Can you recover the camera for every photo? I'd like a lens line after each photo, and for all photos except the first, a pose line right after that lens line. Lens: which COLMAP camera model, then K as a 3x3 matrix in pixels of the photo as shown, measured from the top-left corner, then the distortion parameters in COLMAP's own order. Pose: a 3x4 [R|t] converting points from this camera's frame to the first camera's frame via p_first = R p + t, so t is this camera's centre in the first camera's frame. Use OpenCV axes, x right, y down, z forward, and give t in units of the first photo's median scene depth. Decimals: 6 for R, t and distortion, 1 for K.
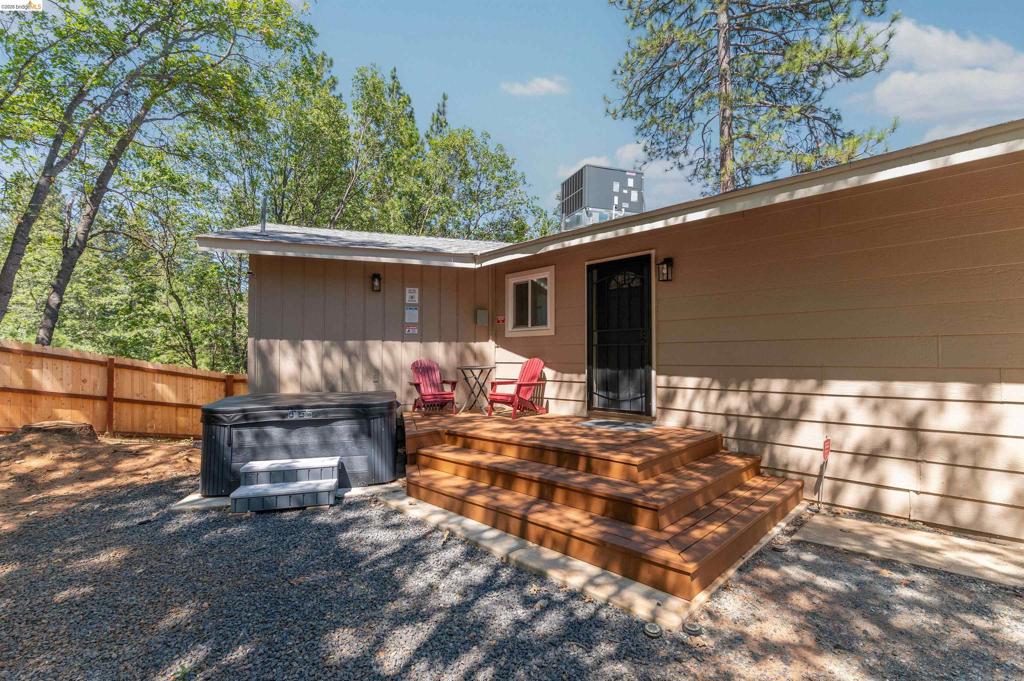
lens RADIAL K [[441.7, 0, 508.7], [0, 441.7, 349.1], [0, 0, 1]] dist [-0.000386, 0.000290]
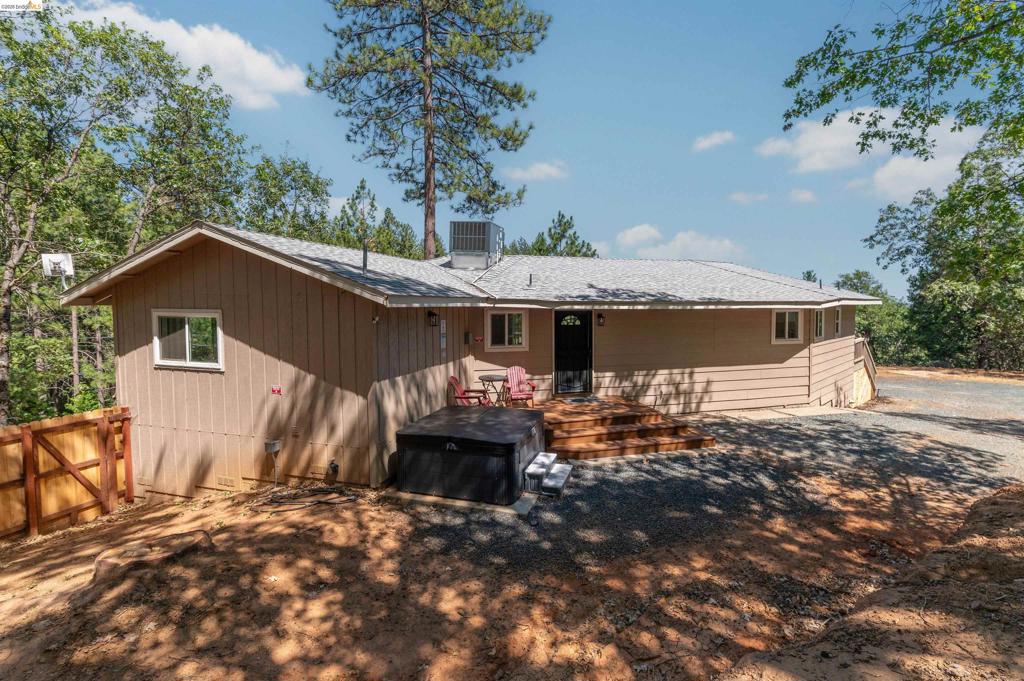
lens RADIAL K [[441.7, 0, 533.1], [0, 441.7, 328.6], [0, 0, 1]] dist [-0.000386, 0.000290]
pose [[0.529178, -0.043451, 0.847398, -1.328272], [-0.014894, 0.998058, 0.060477, -0.226939], [-0.848380, -0.044624, 0.527503, 0.174079]]
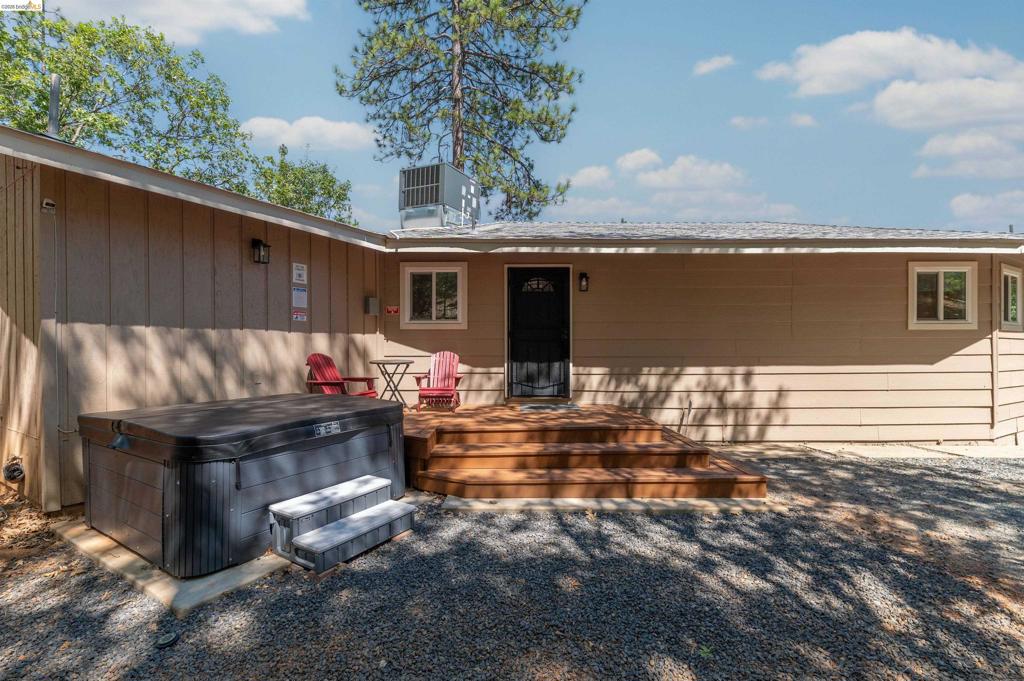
lens RADIAL K [[441.7, 0, 511.4], [0, 441.7, 355.0], [0, 0, 1]] dist [-0.000386, 0.000290]
pose [[0.722685, -0.009405, 0.691114, -0.583773], [-0.015347, 0.999443, 0.029649, -0.005756], [-0.691007, -0.032034, 0.722137, 0.194991]]
